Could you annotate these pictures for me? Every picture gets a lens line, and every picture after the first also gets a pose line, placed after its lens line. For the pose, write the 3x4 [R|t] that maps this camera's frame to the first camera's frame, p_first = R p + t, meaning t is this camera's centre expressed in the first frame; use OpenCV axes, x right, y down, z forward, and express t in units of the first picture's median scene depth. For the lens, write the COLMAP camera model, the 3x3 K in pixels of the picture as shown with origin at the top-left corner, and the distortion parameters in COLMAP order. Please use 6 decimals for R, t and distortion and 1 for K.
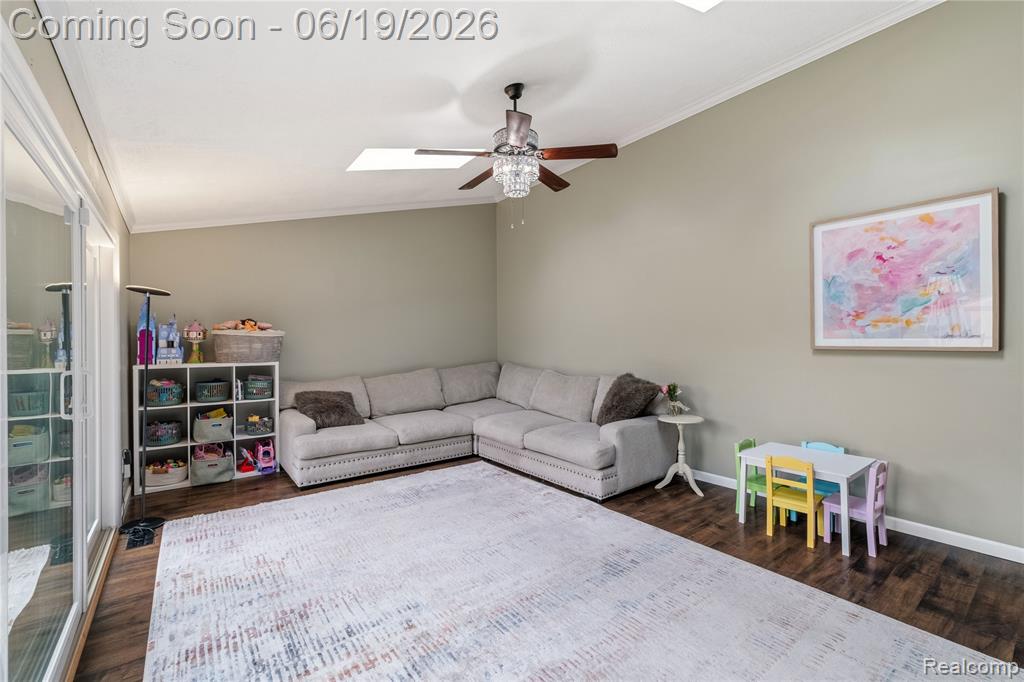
lens RADIAL K [[437.8, 0, 514.6], [0, 437.8, 340.9], [0, 0, 1]] dist [-0.002835, 0.000753]
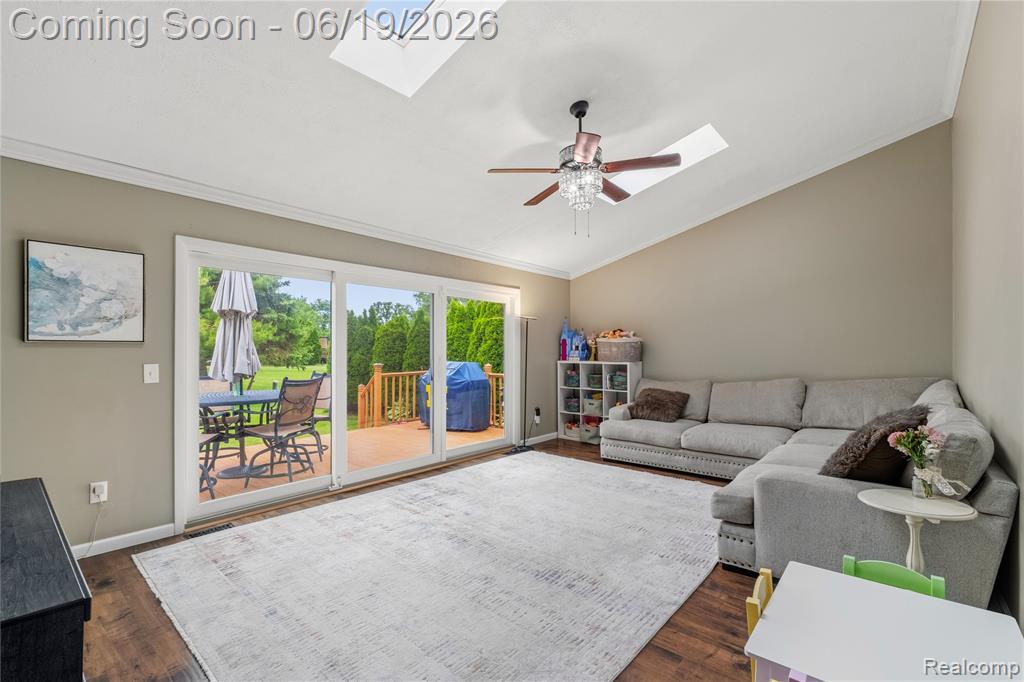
lens RADIAL K [[456.4, 0, 509.5], [0, 456.4, 346.9], [0, 0, 1]] dist [-0.003776, 0.000248]
pose [[0.201491, 0.000211, -0.979490, 0.859701], [0.003490, 0.999993, 0.000934, 0.000992], [0.979484, -0.003607, 0.201489, 0.496095]]
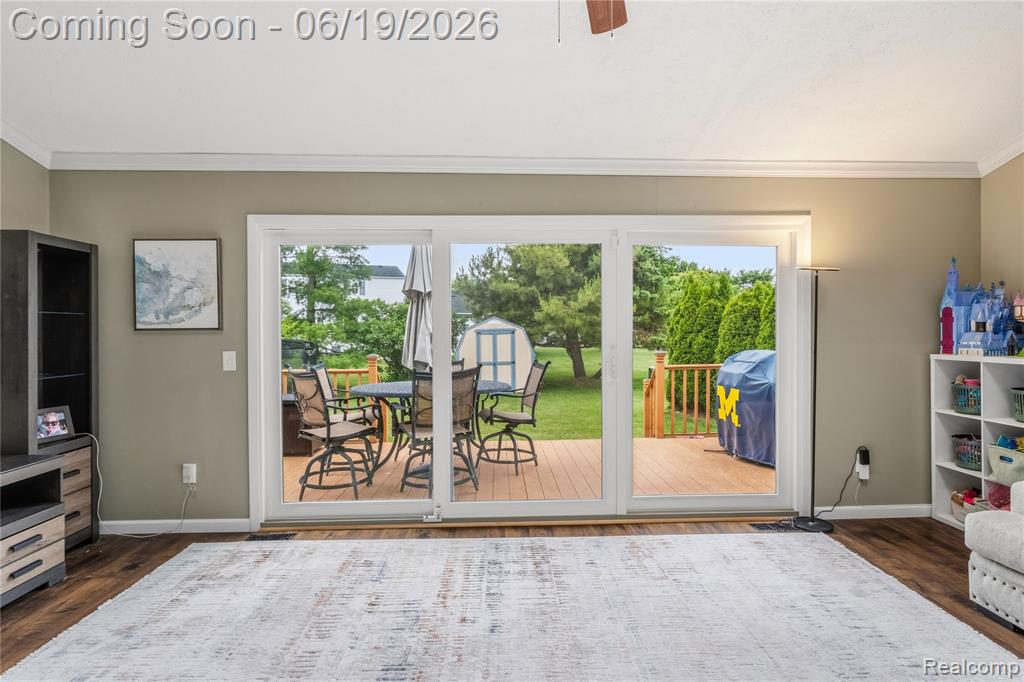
lens RADIAL K [[532.5, 0, 514.4], [0, 532.5, 333.8], [0, 0, 1]] dist [-0.002531, 0.000396]
pose [[-0.580901, 0.013038, -0.813870, 0.372090], [0.015666, 0.999866, 0.004837, 0.003165], [0.813824, -0.009940, -0.581027, 1.007607]]
